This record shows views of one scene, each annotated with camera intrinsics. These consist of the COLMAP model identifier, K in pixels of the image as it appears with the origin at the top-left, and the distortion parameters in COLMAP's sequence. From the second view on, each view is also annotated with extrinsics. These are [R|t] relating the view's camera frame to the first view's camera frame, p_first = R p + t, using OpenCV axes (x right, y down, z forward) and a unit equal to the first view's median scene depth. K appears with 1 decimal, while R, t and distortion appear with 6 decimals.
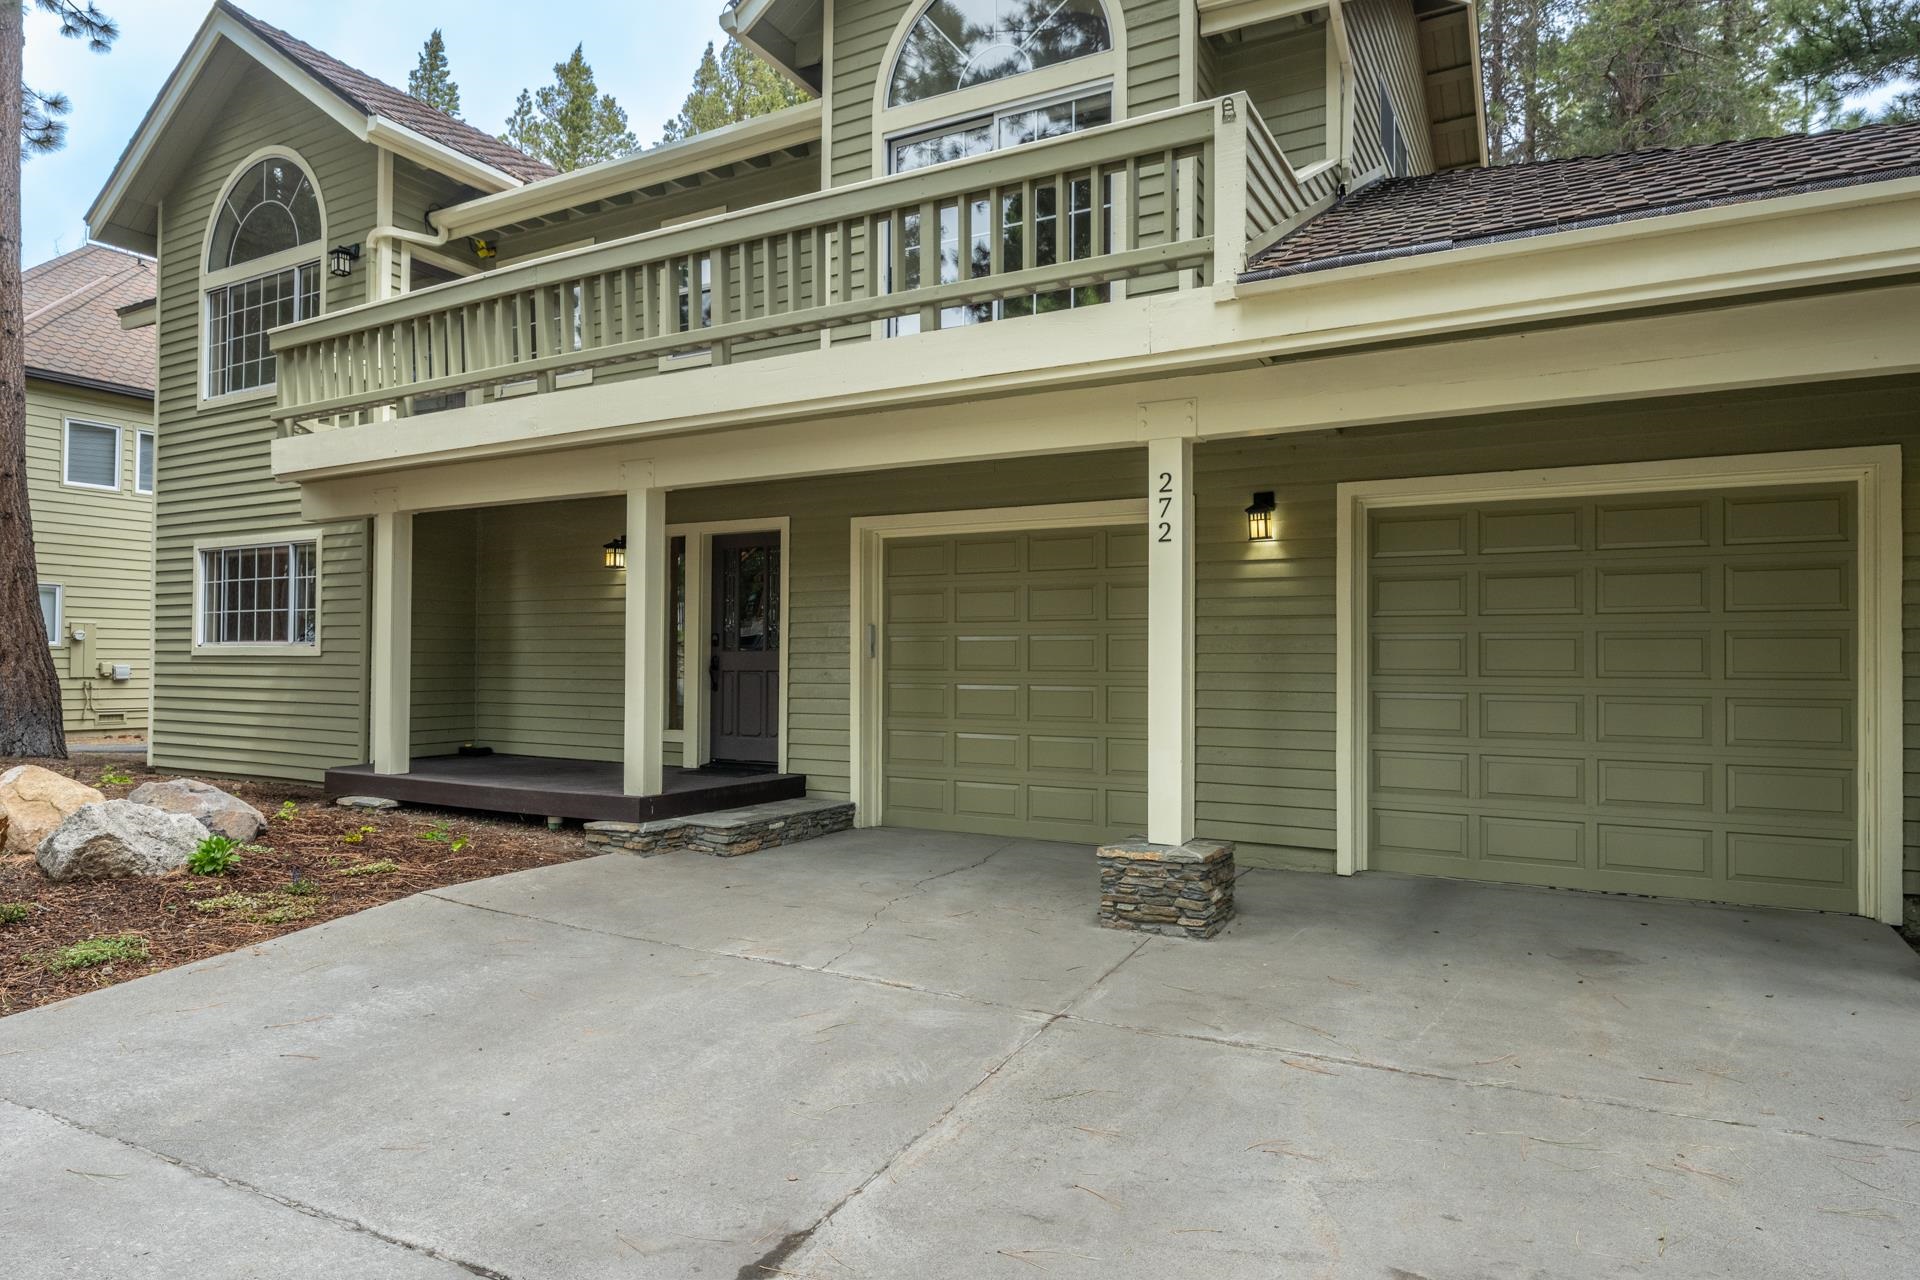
lens RADIAL K [[1122.4, 0, 967.7], [0, 1122.4, 641.1], [0, 0, 1]] dist [0.001657, 0.000093]
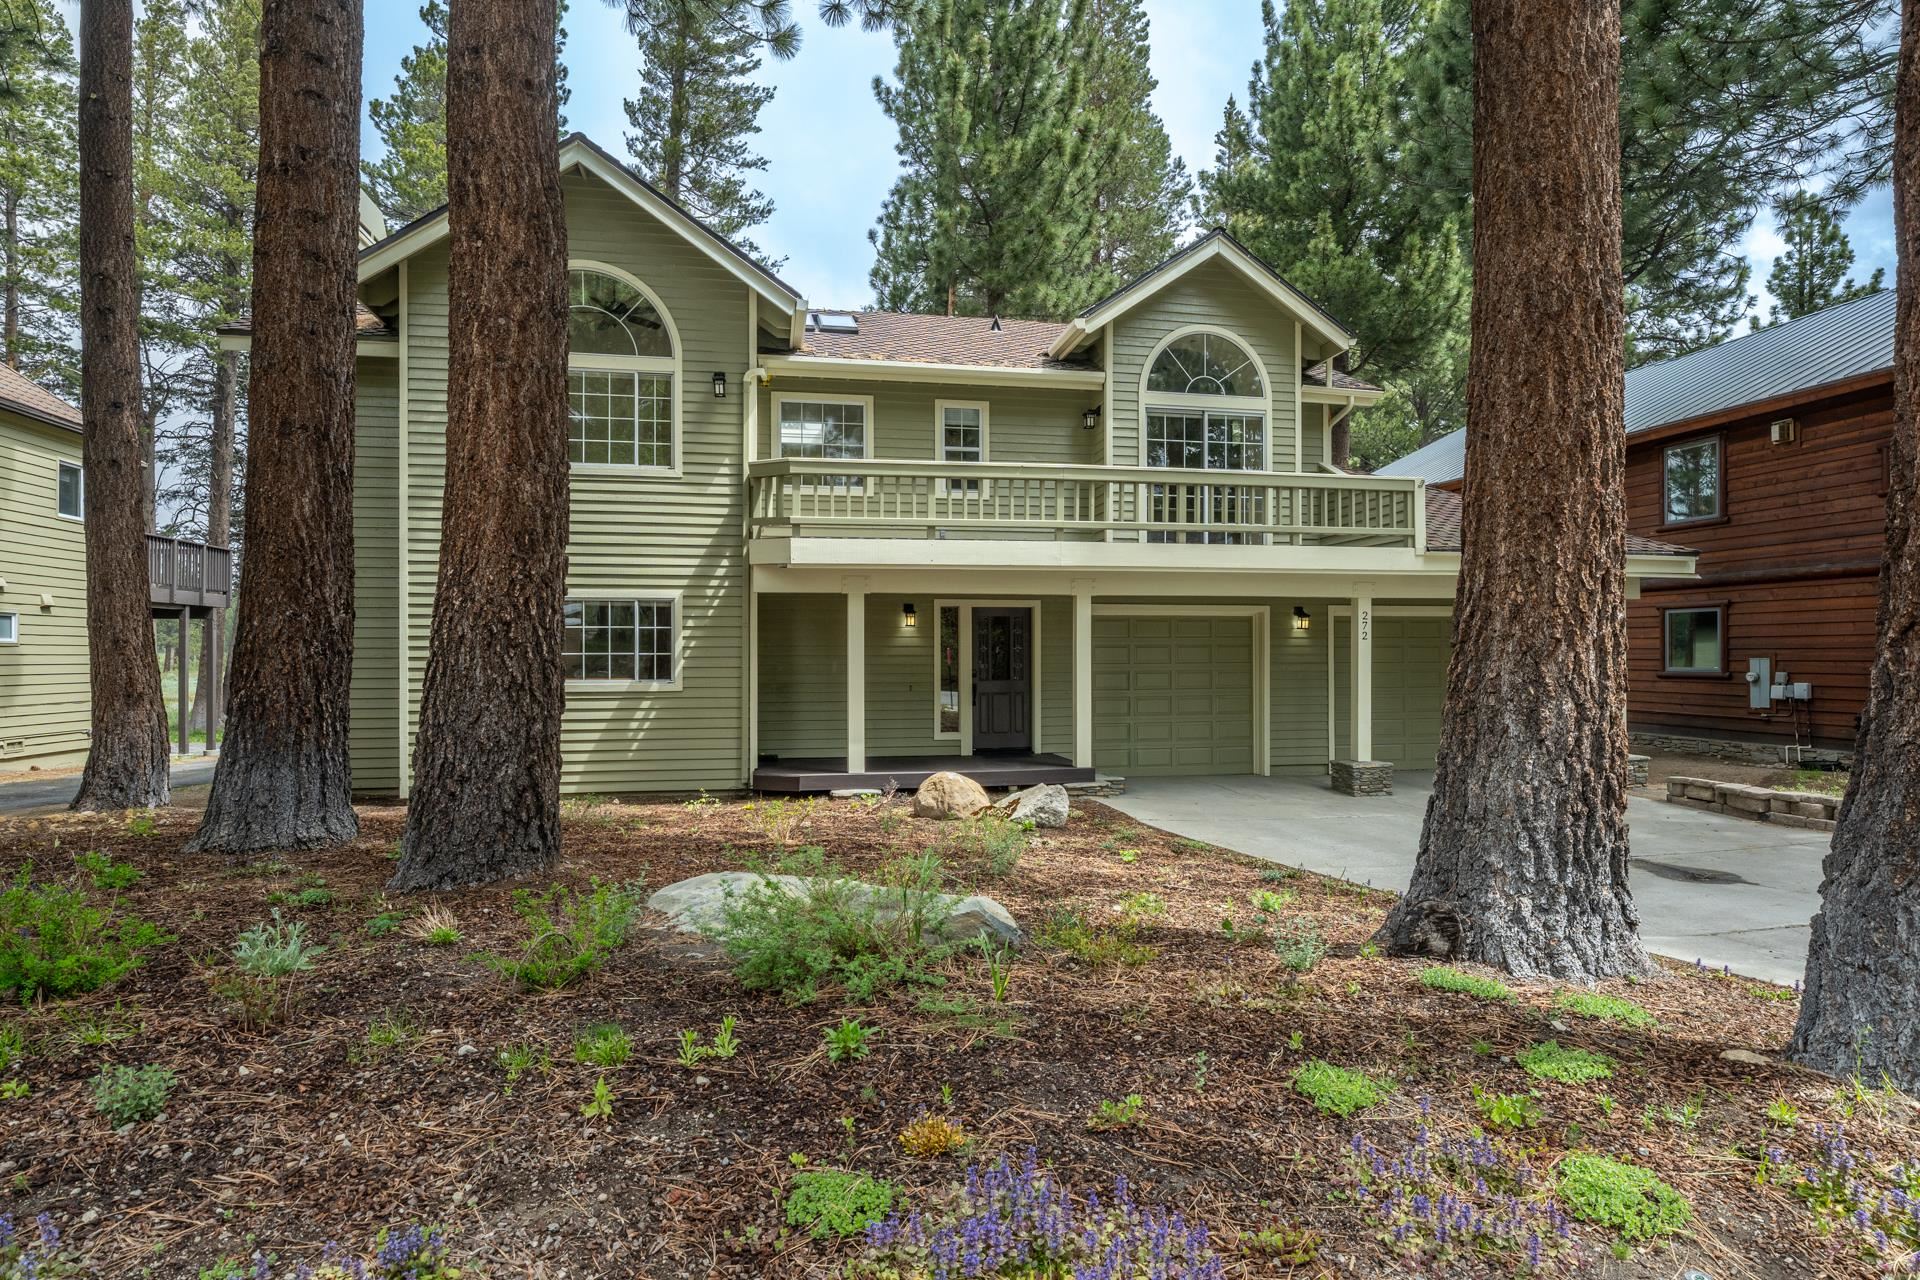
lens RADIAL K [[1027.6, 0, 964.6], [0, 1027.6, 643.8], [0, 0, 1]] dist [-0.000969, -0.000246]
pose [[0.764153, -0.003638, 0.645025, -1.488463], [-0.005779, 0.999905, 0.012486, -0.077816], [-0.645009, -0.013269, 0.764060, -0.124405]]
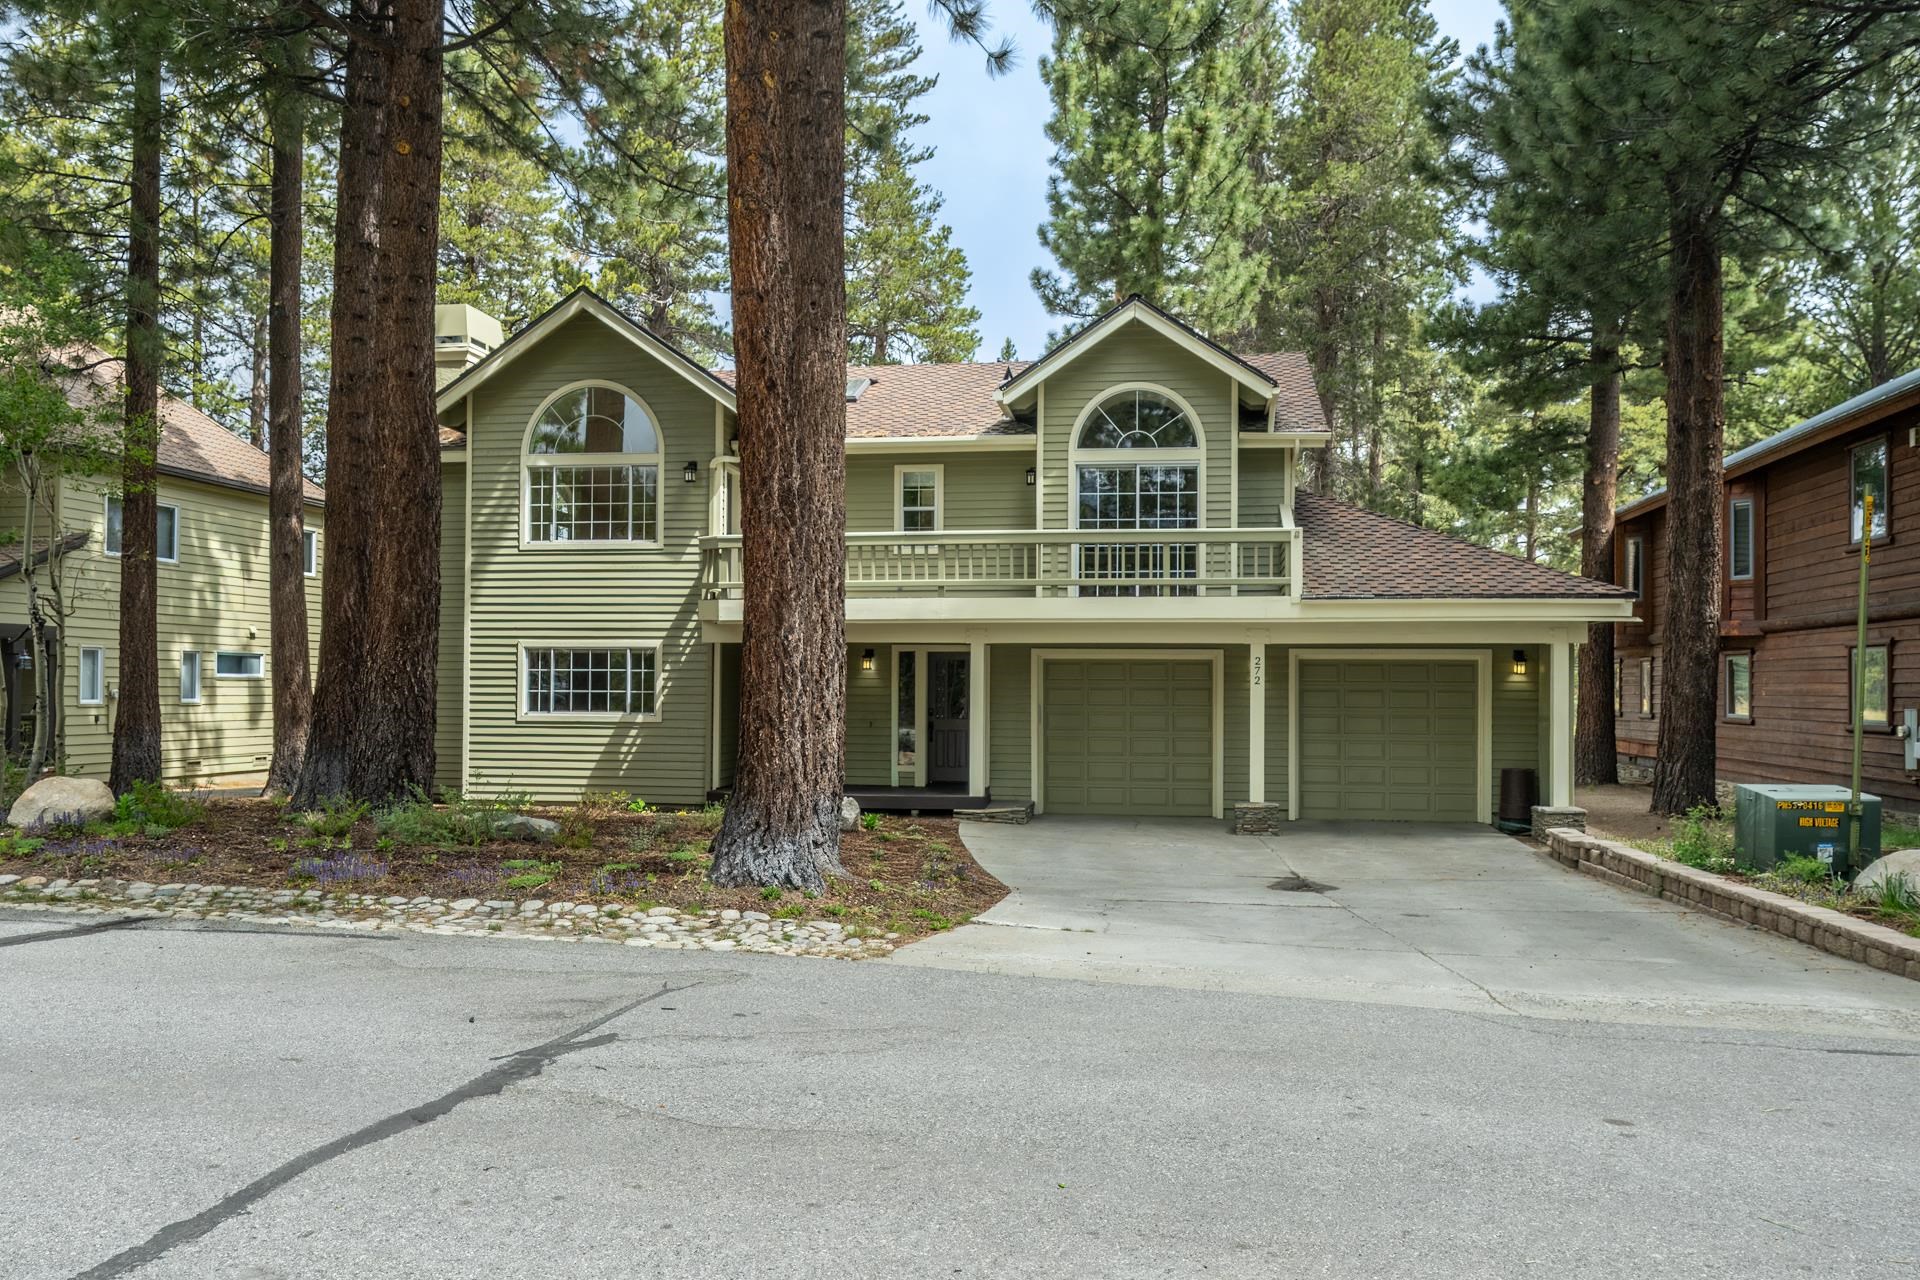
lens RADIAL K [[1445.7, 0, 960.8], [0, 1445.7, 655.7], [0, 0, 1]] dist [0.005489, 0.000612]
pose [[0.938326, 0.006638, 0.345687, -1.213476], [-0.007075, 0.999975, 0.000003, -0.113381], [-0.345679, -0.002448, 0.938350, -1.410875]]
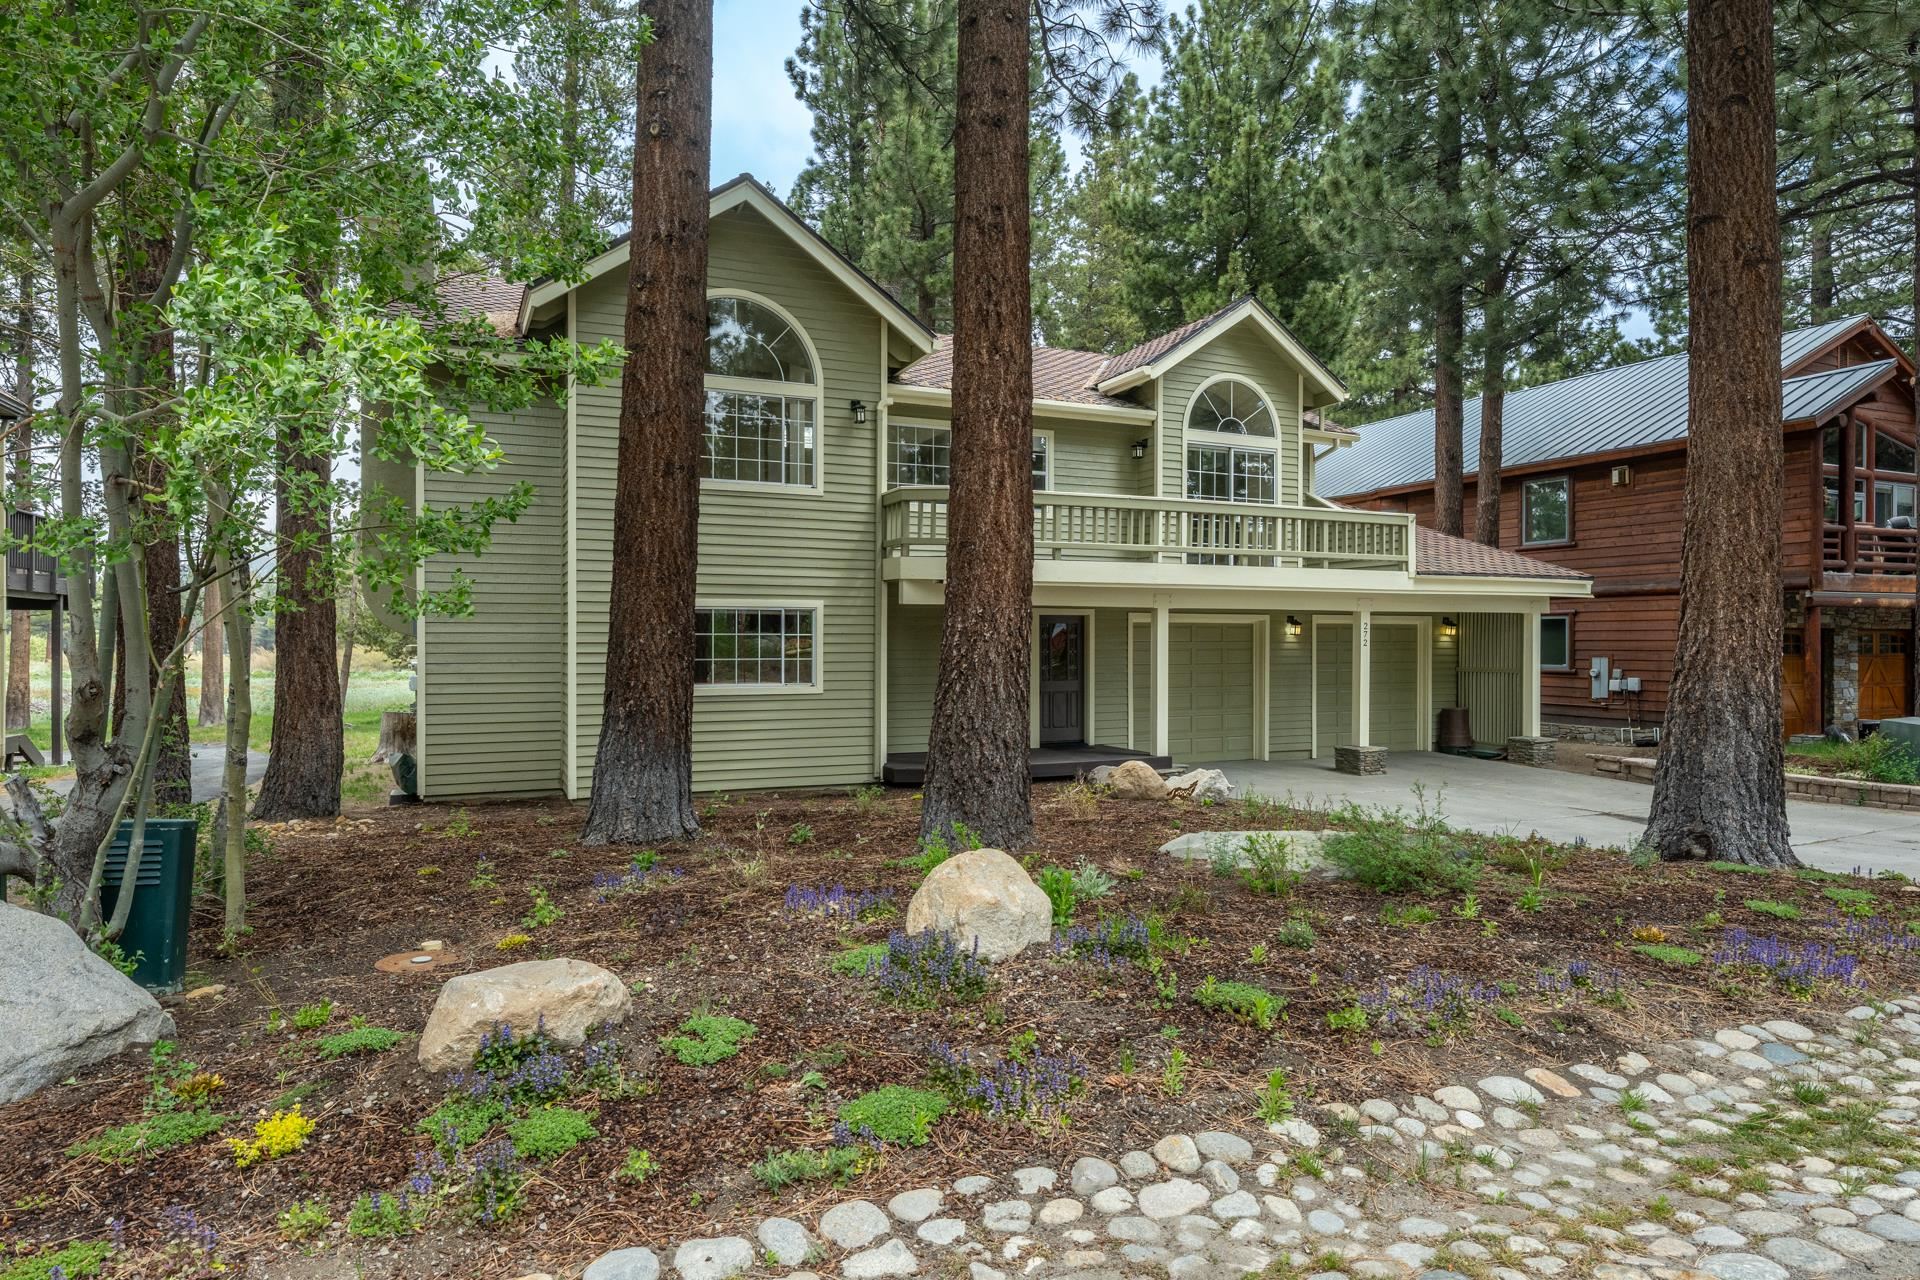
lens RADIAL K [[1105.2, 0, 967.5], [0, 1105.2, 637.5], [0, 0, 1]] dist [0.005332, -0.003258]
pose [[0.591943, -0.005697, 0.805960, -2.148024], [-0.014440, 0.999740, 0.017672, -0.112122], [-0.805850, -0.022099, 0.591707, 0.082543]]
